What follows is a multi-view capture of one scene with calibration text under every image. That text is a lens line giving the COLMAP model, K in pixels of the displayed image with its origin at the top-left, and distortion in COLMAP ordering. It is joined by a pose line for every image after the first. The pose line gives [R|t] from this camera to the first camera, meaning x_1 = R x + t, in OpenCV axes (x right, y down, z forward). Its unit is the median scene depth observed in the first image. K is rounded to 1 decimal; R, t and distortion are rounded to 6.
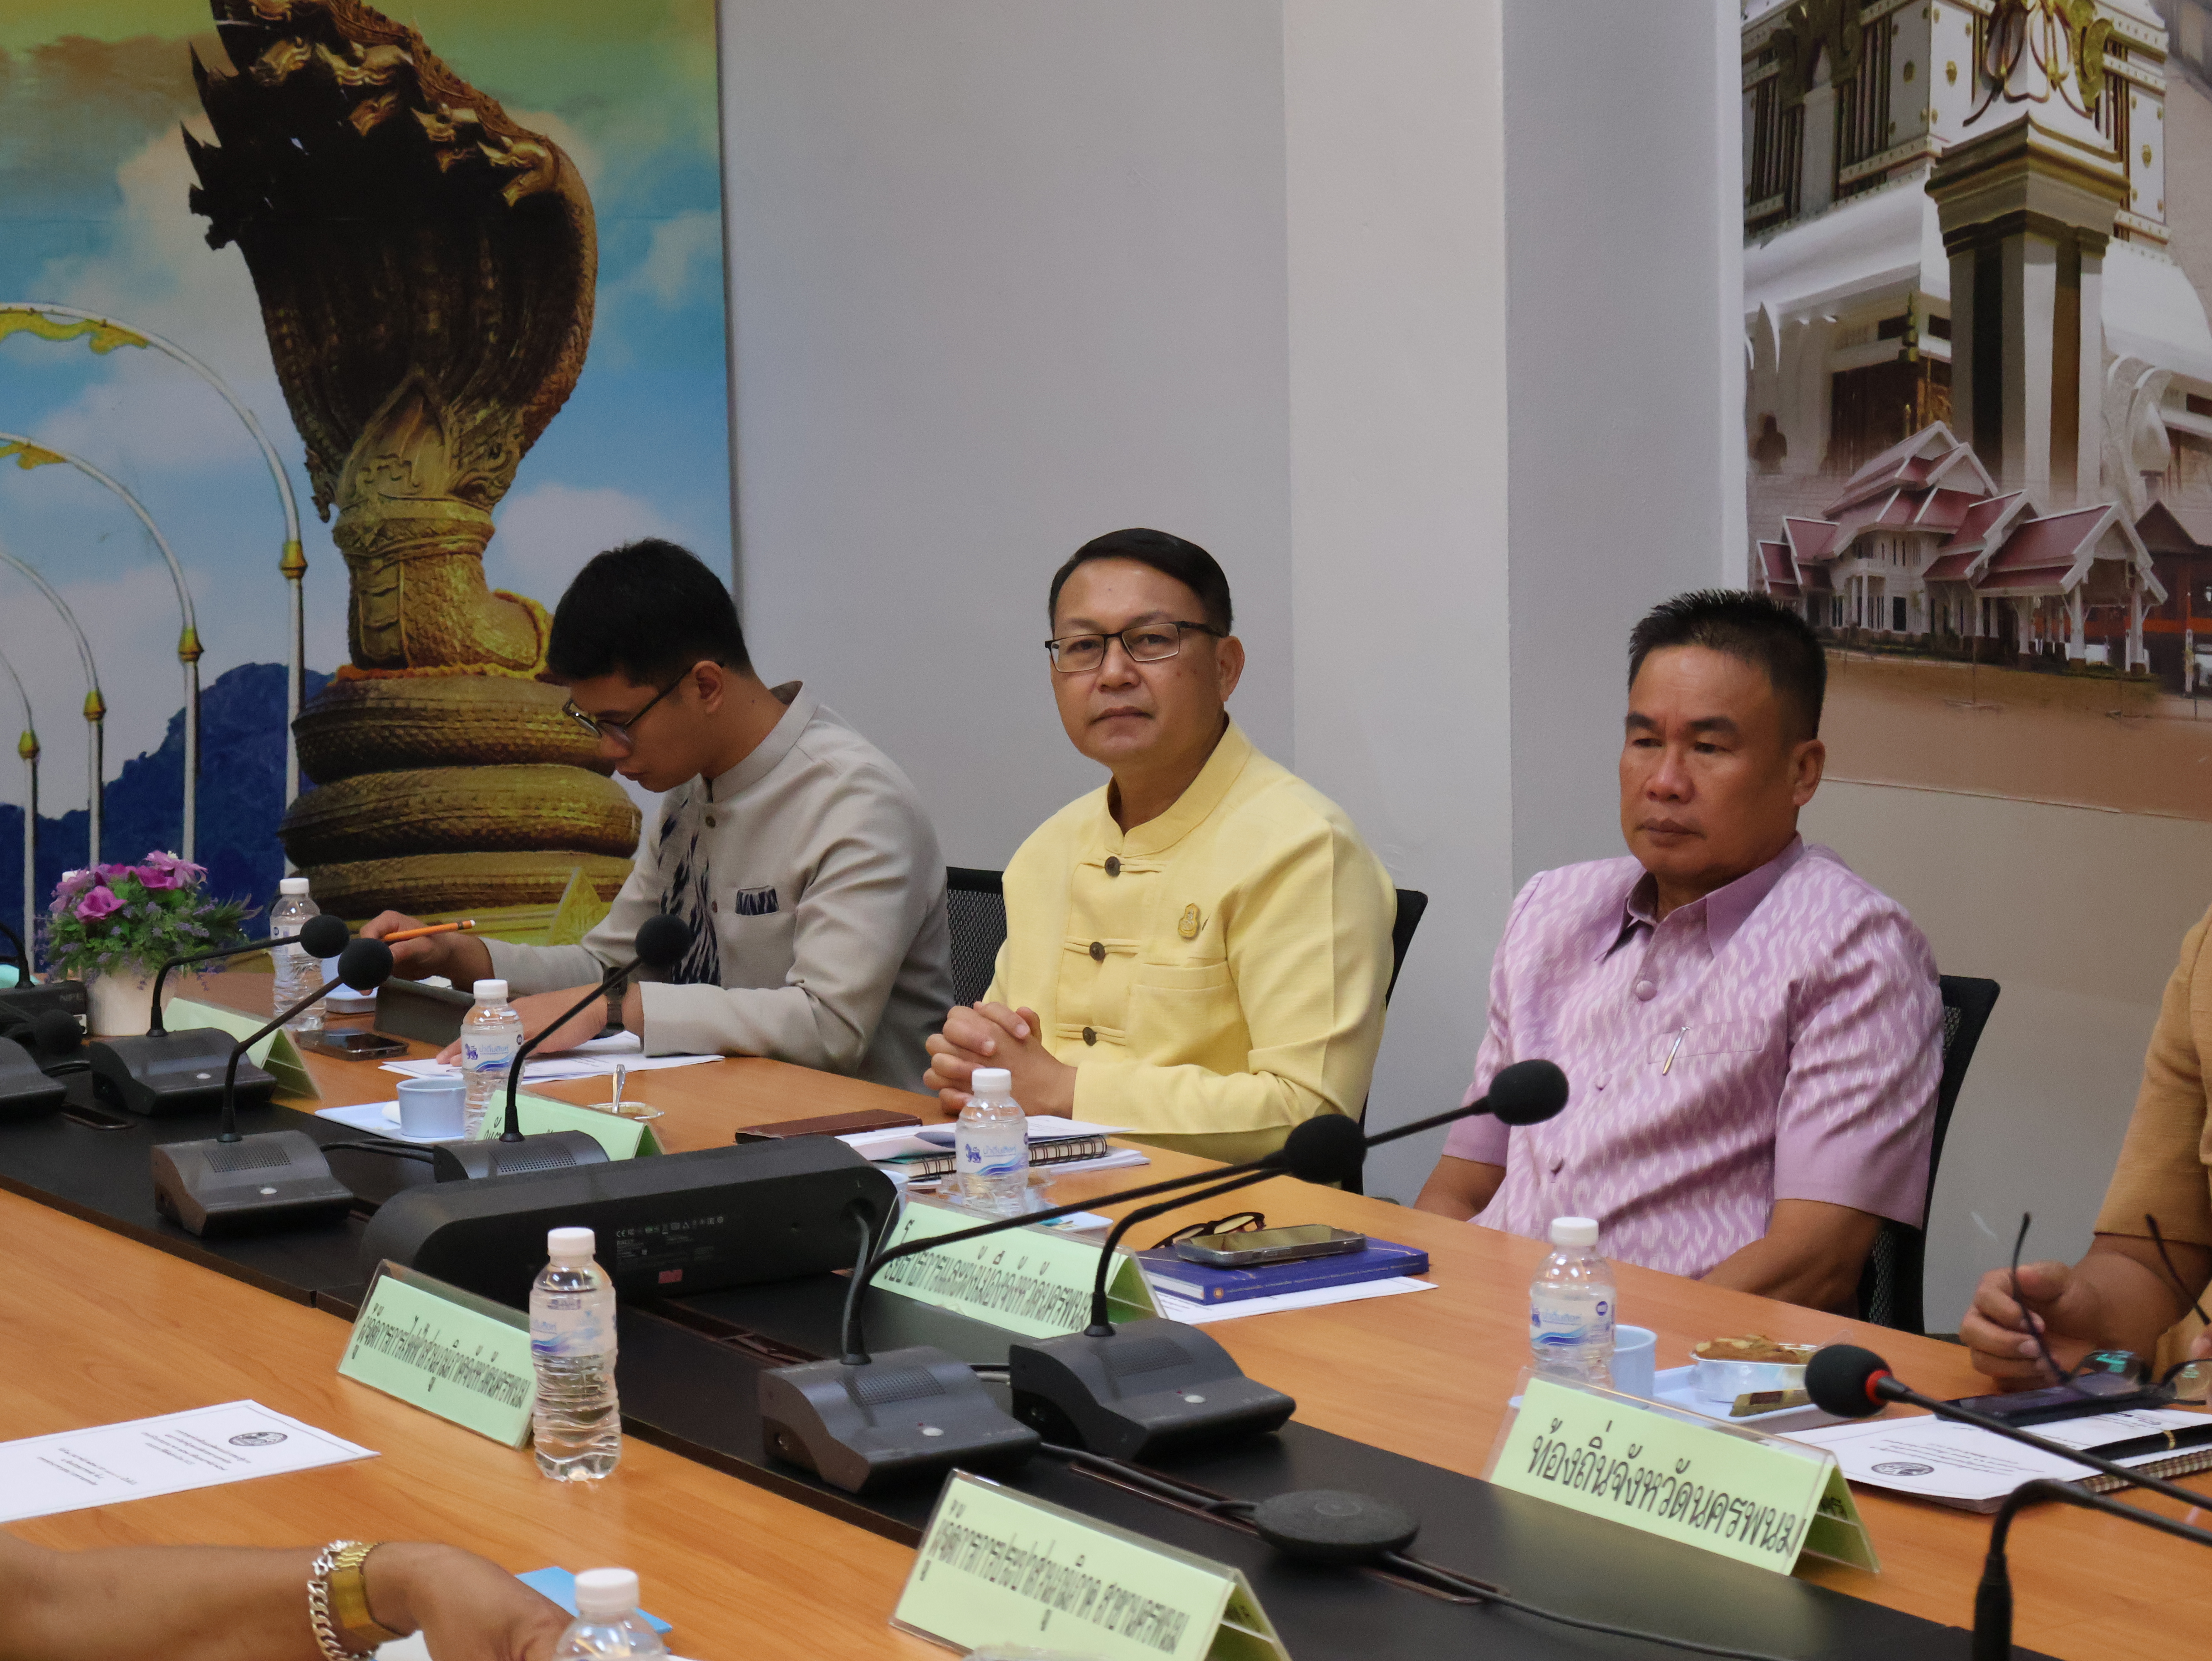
lens RADIAL K [[4938.0, 0, 1072.3], [0, 4938.0, 829.0], [0, 0, 1]] dist [0.021660, -0.035372]
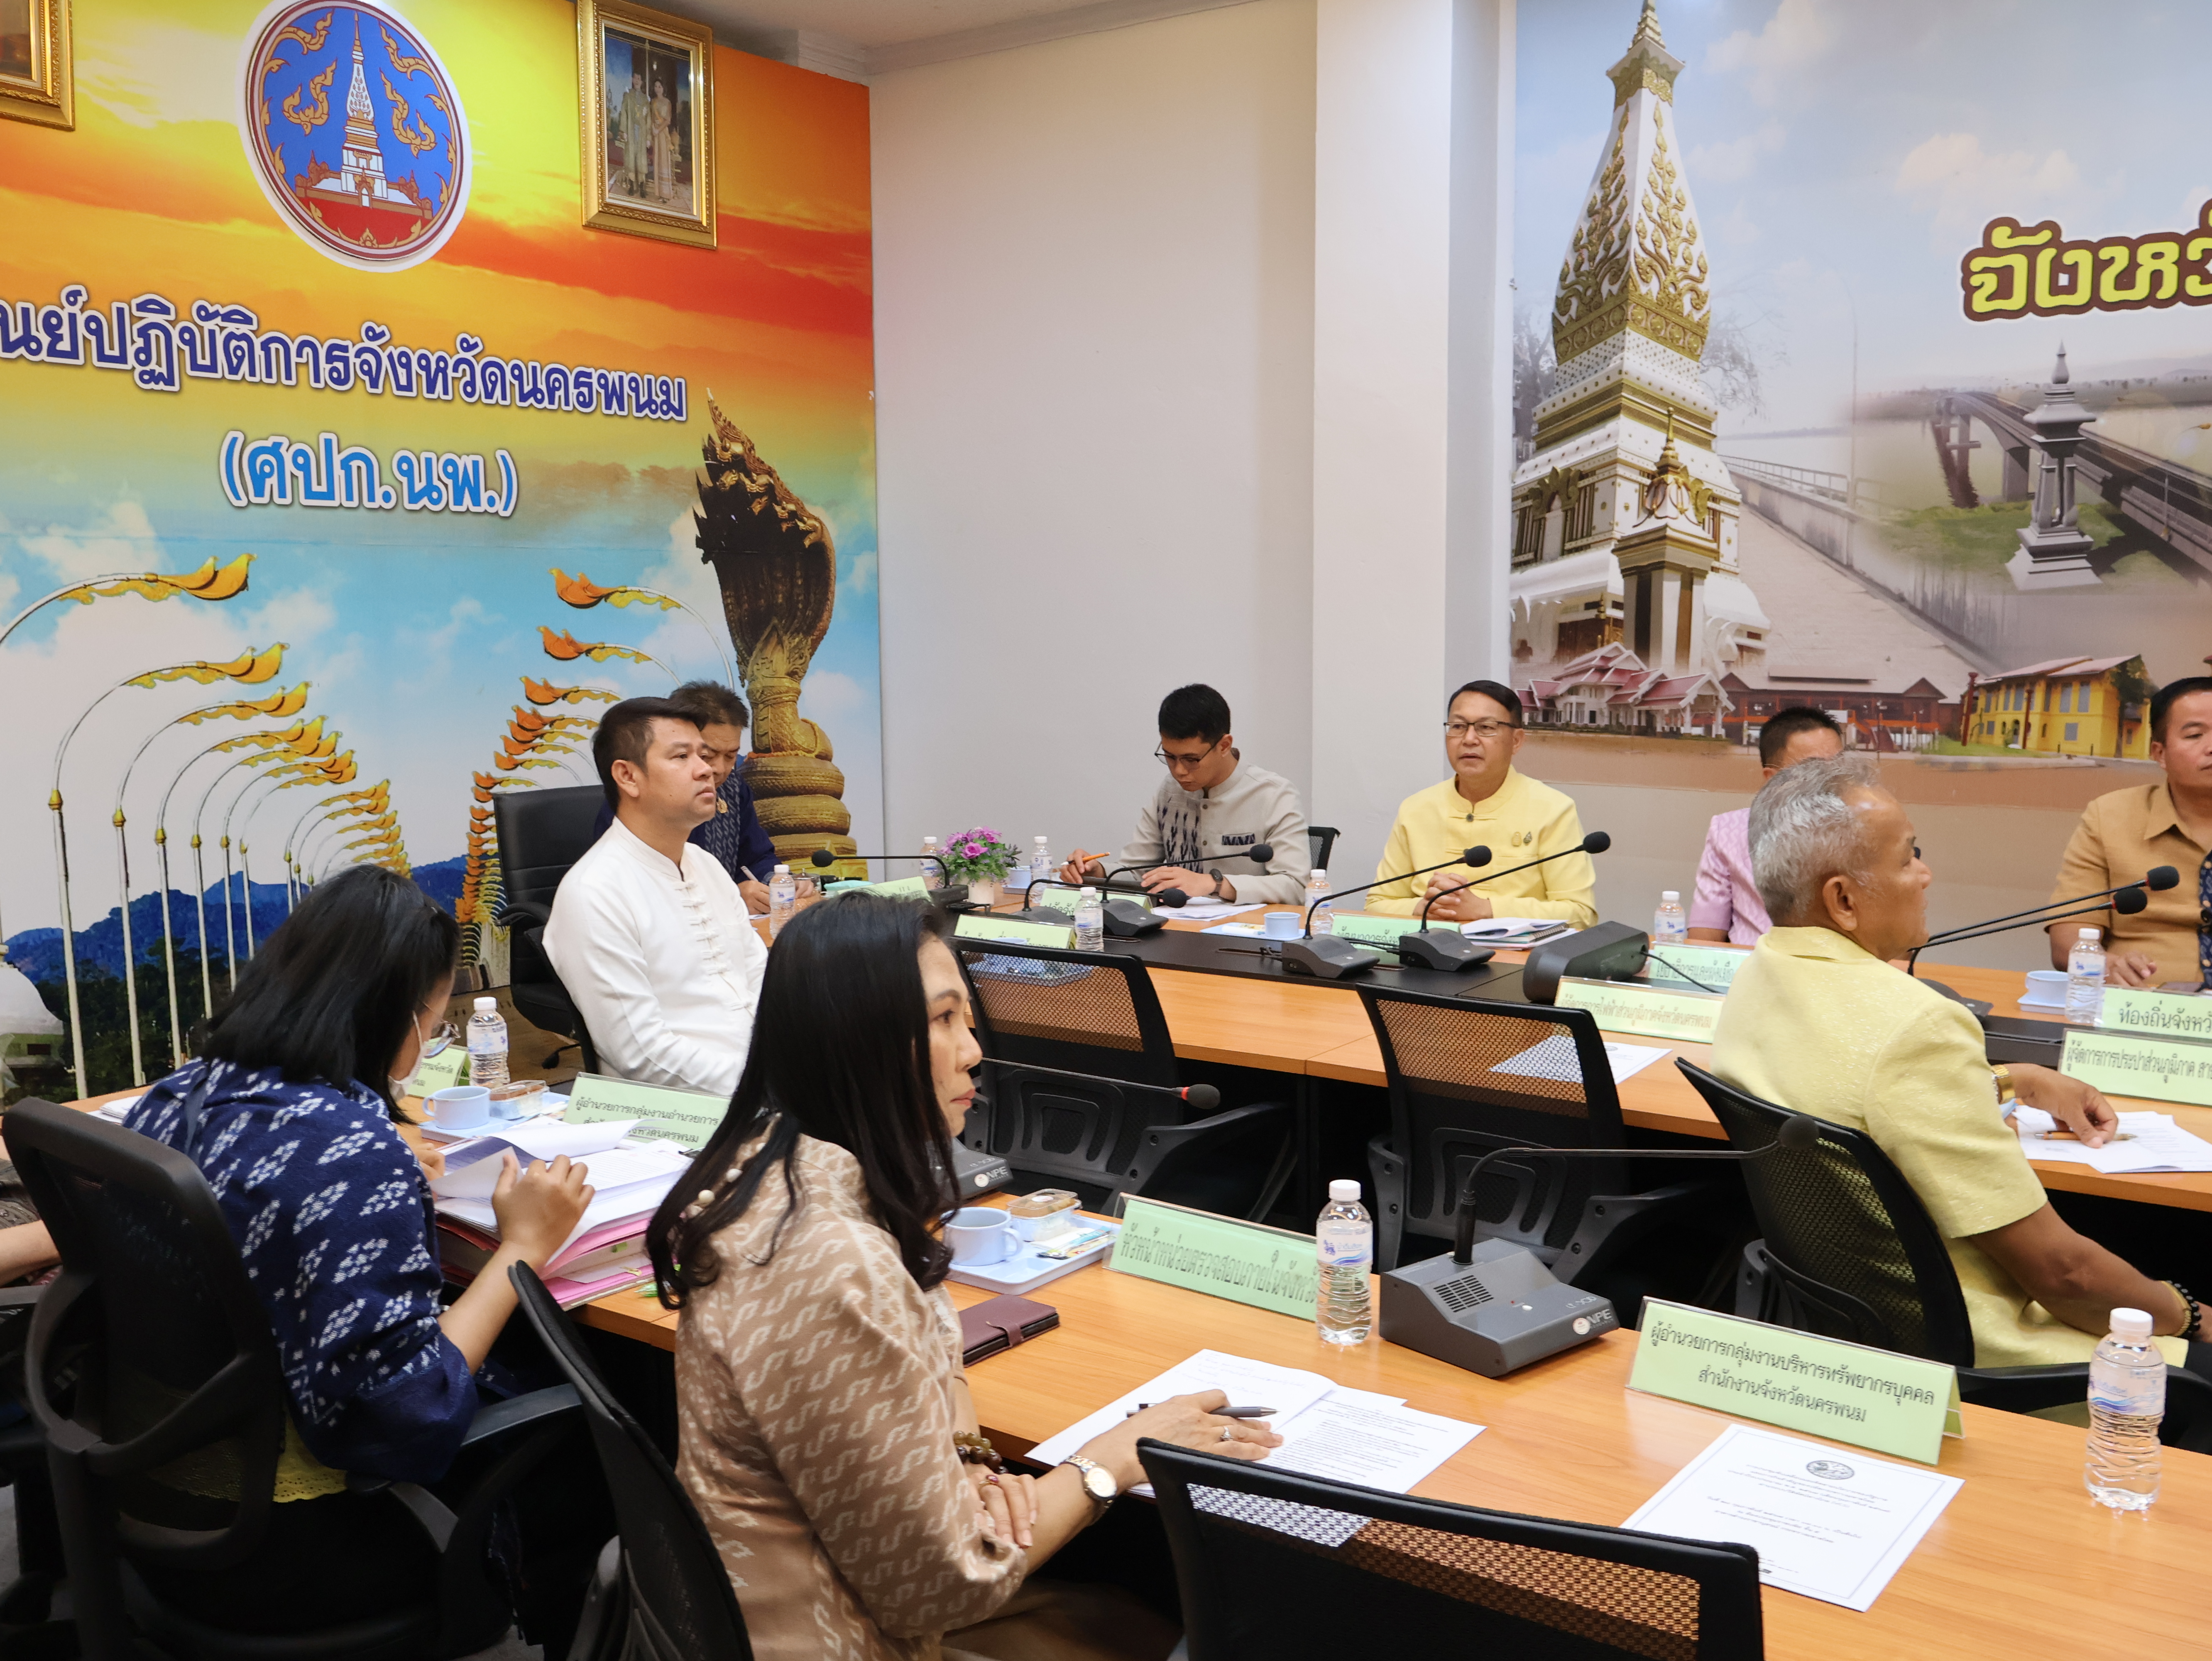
lens RADIAL K [[2082.8, 0, 1110.0], [0, 2082.8, 837.3], [0, 0, 1]] dist [-0.004949, 0.005511]
pose [[0.927195, -0.028654, 0.373482, -0.481462], [0.027721, 0.999585, 0.007870, 0.003482], [-0.373552, 0.003056, 0.927604, 0.091911]]
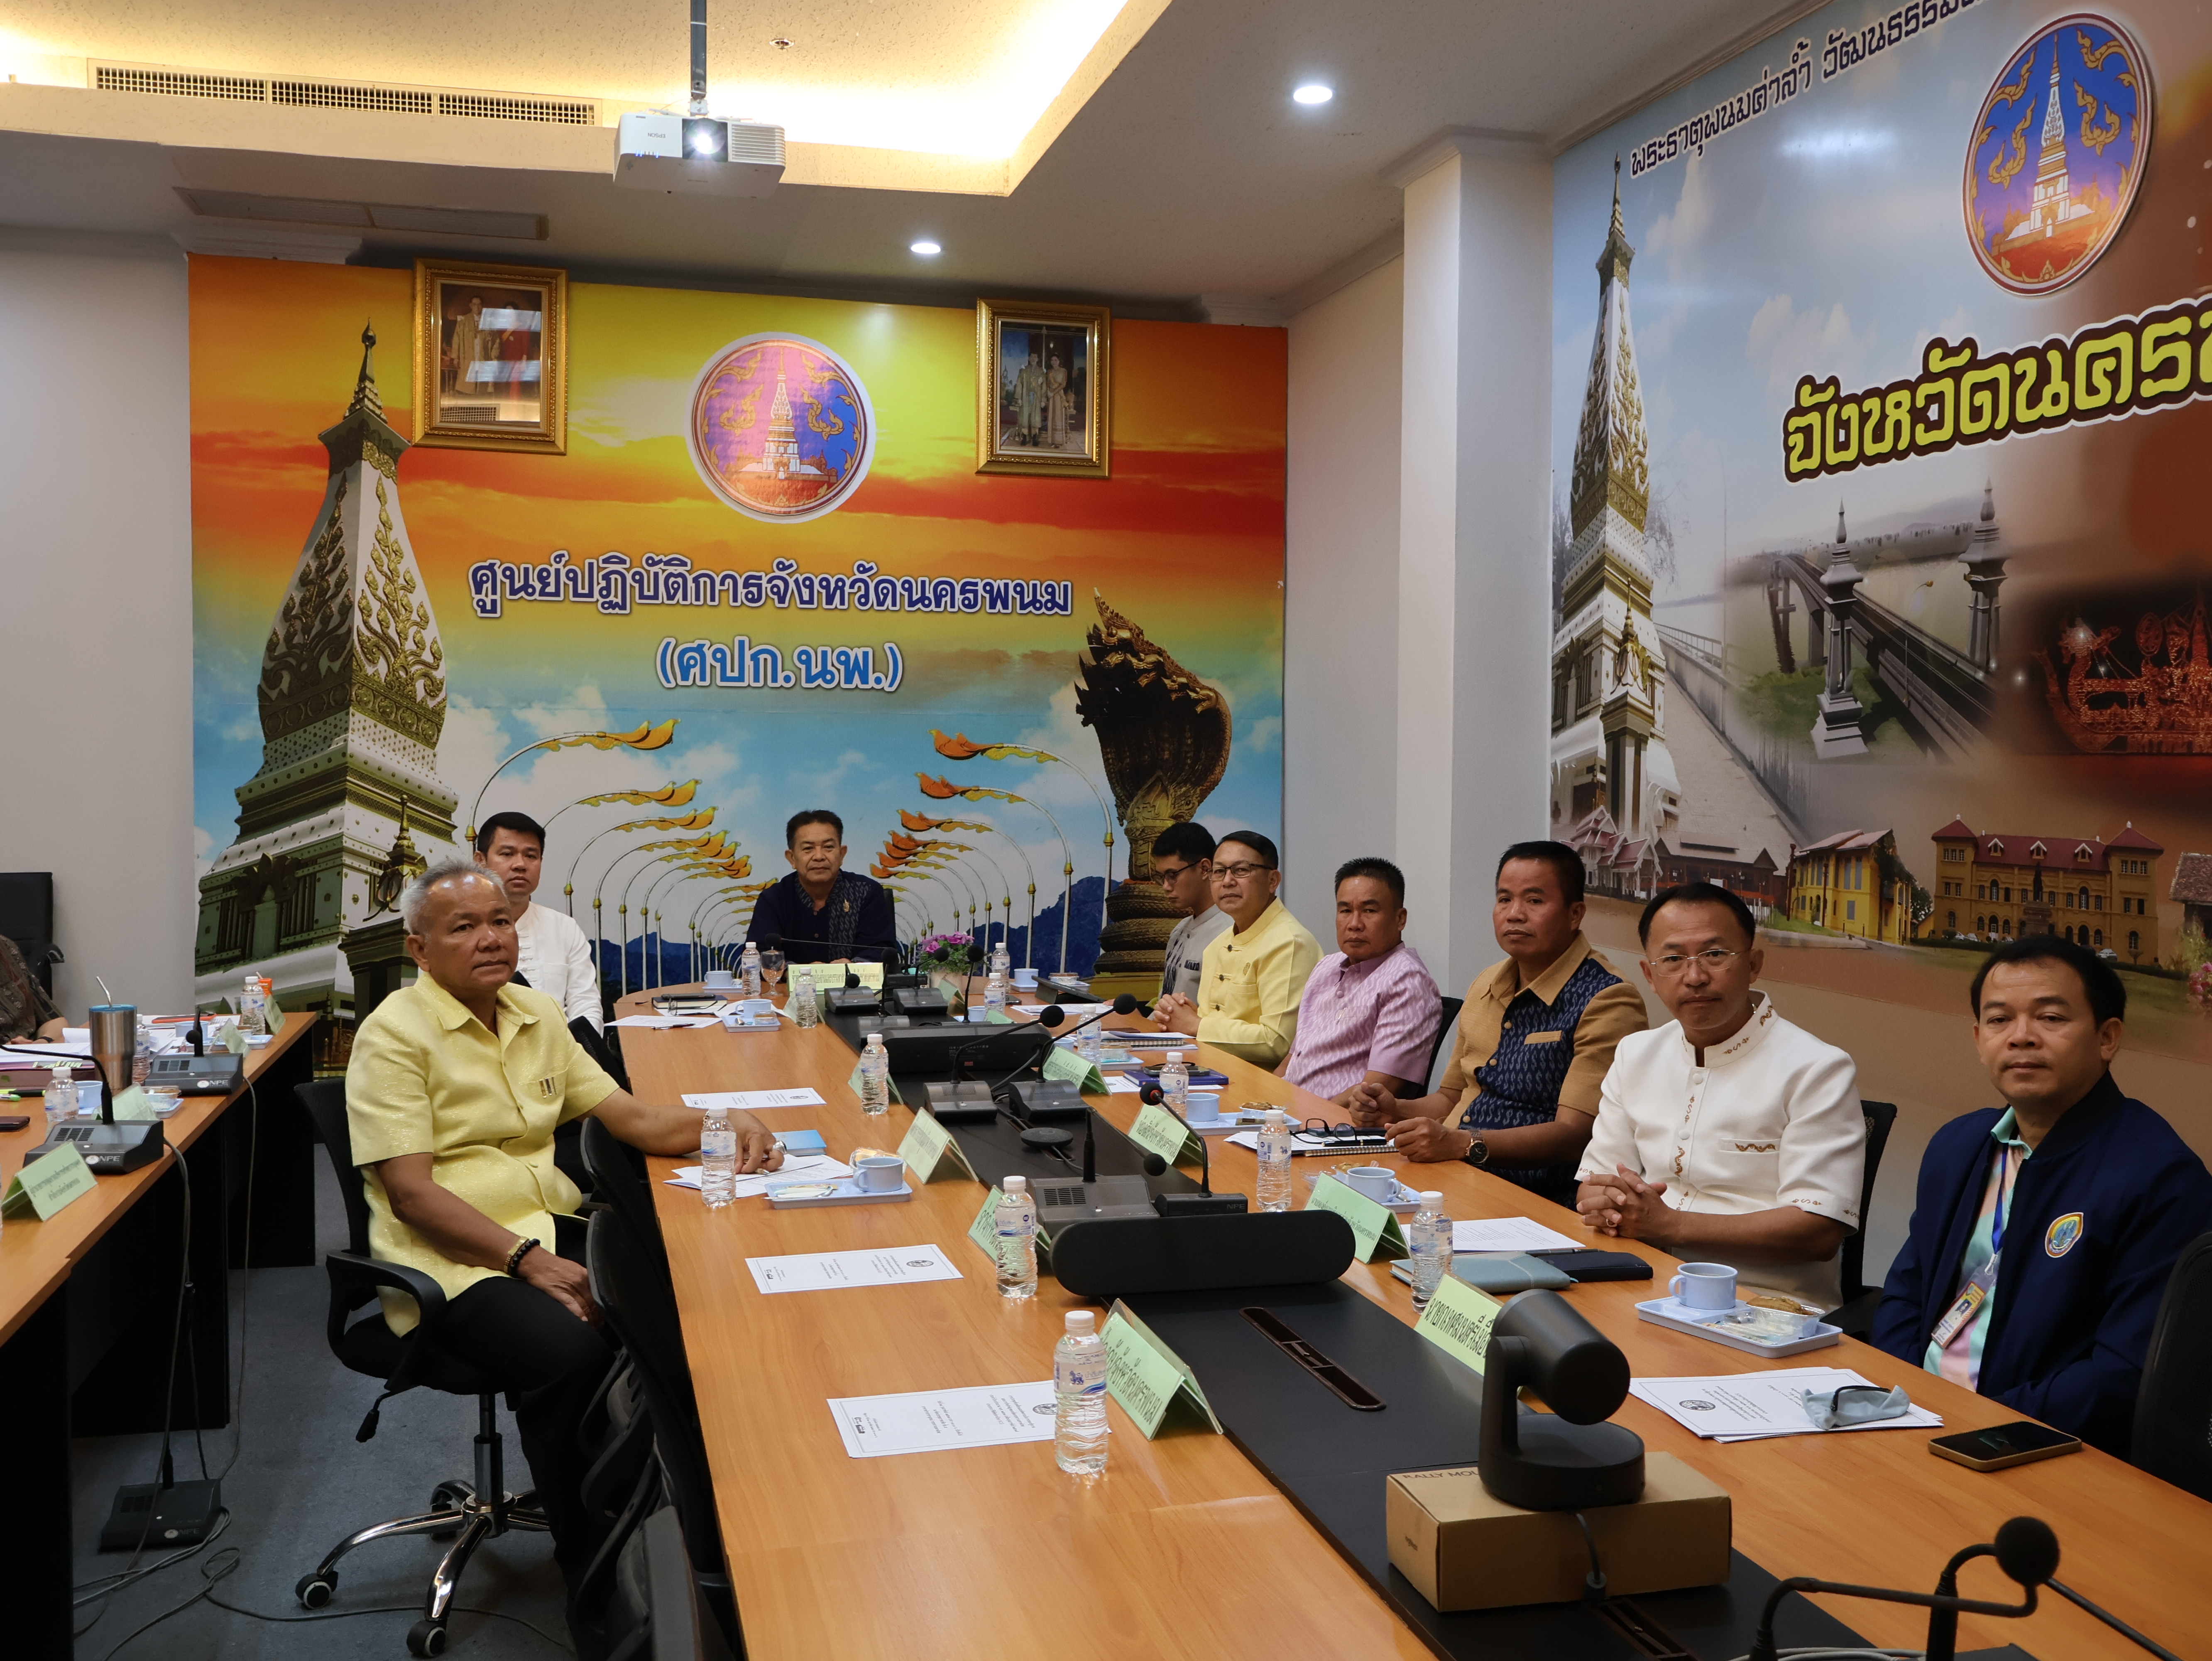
lens RADIAL K [[2076.1, 0, 1092.9], [0, 2076.1, 842.3], [0, 0, 1]] dist [-0.012119, 0.012807]
pose [[0.949781, 0.040228, -0.310319, 0.263593], [-0.059732, 0.996774, -0.053603, 0.013004], [0.307162, 0.069447, 0.949120, -0.135474]]
